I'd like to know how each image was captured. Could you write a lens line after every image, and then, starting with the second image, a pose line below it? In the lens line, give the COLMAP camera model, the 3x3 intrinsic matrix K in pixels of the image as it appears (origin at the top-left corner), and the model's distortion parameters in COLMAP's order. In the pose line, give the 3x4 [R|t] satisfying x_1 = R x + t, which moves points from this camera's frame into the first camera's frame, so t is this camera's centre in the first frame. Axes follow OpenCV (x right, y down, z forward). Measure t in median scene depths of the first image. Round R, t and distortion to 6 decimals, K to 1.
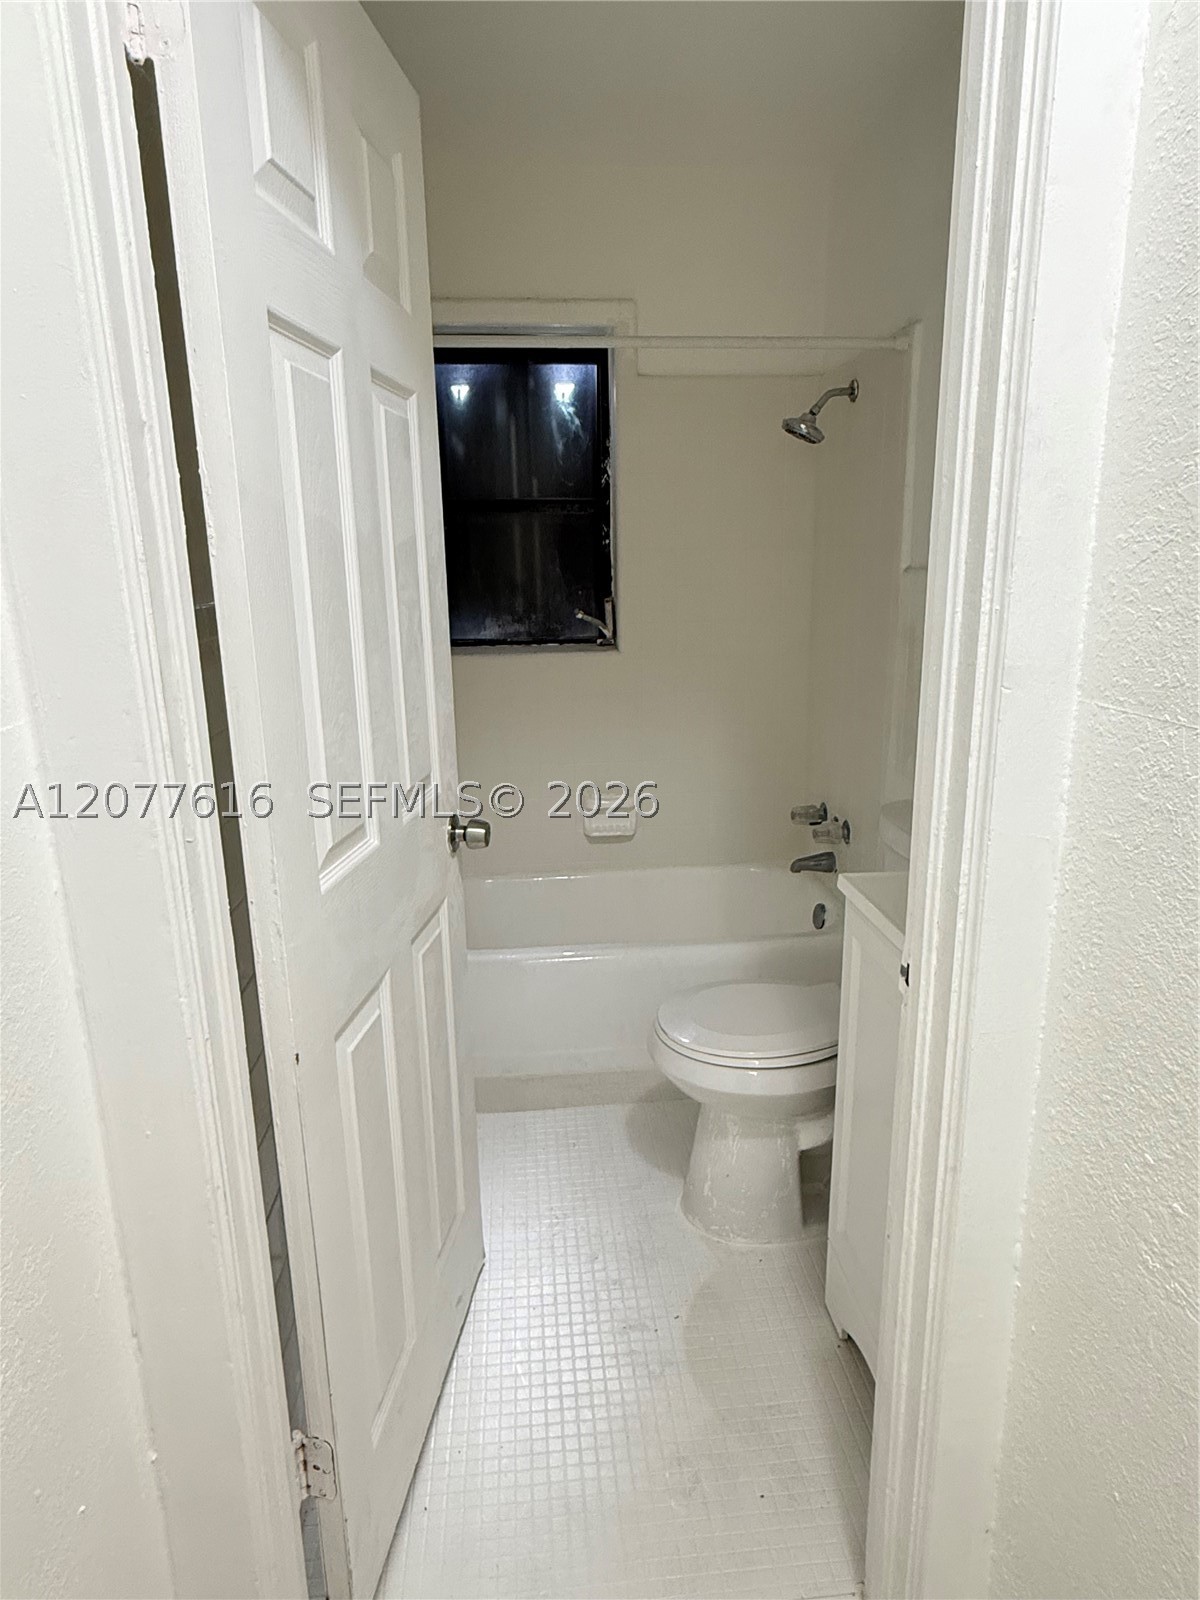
lens RADIAL K [[972.5, 0, 600.0], [0, 972.5, 800.0], [0, 0, 1]] dist [-0.005260, 0.000507]
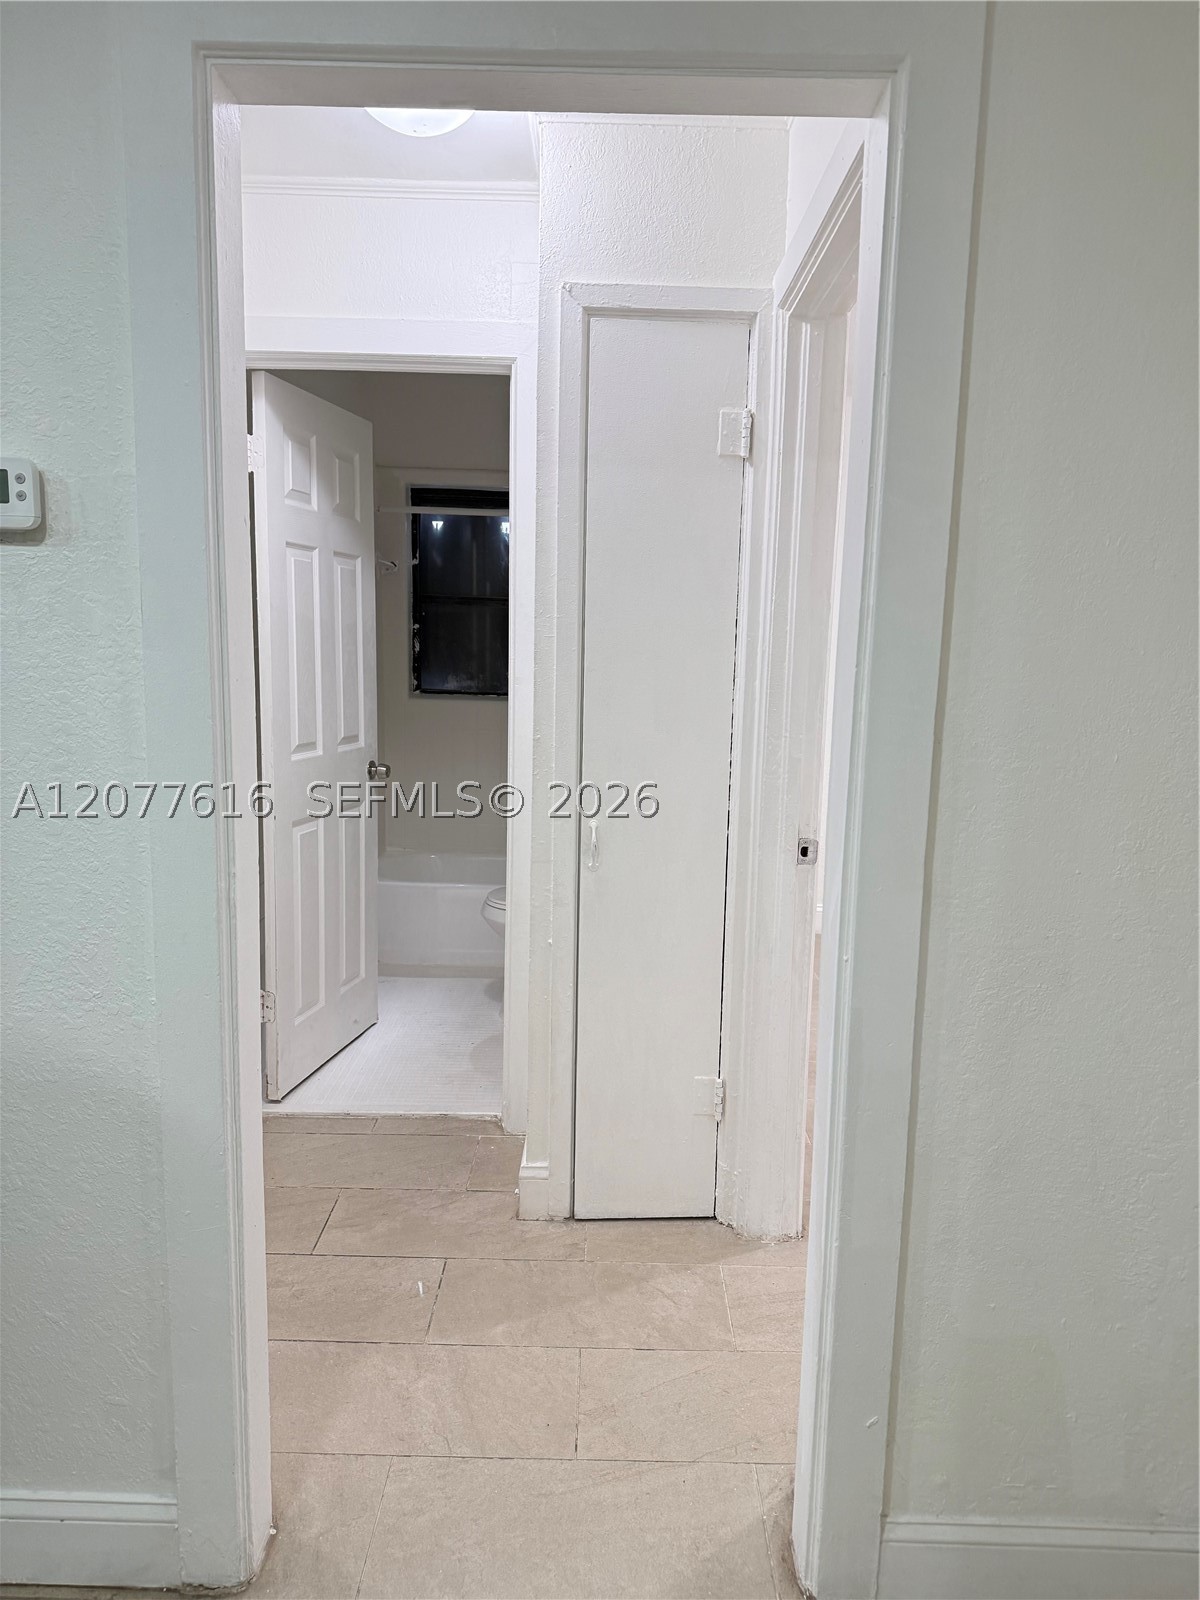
lens RADIAL K [[1120.3, 0, 602.6], [0, 1120.3, 809.2], [0, 0, 1]] dist [0.112942, -0.195844]
pose [[0.994704, 0.056739, -0.085695, 0.514636], [-0.064612, 0.993654, -0.092076, 0.292312], [0.079927, 0.097125, 0.992058, -1.213538]]
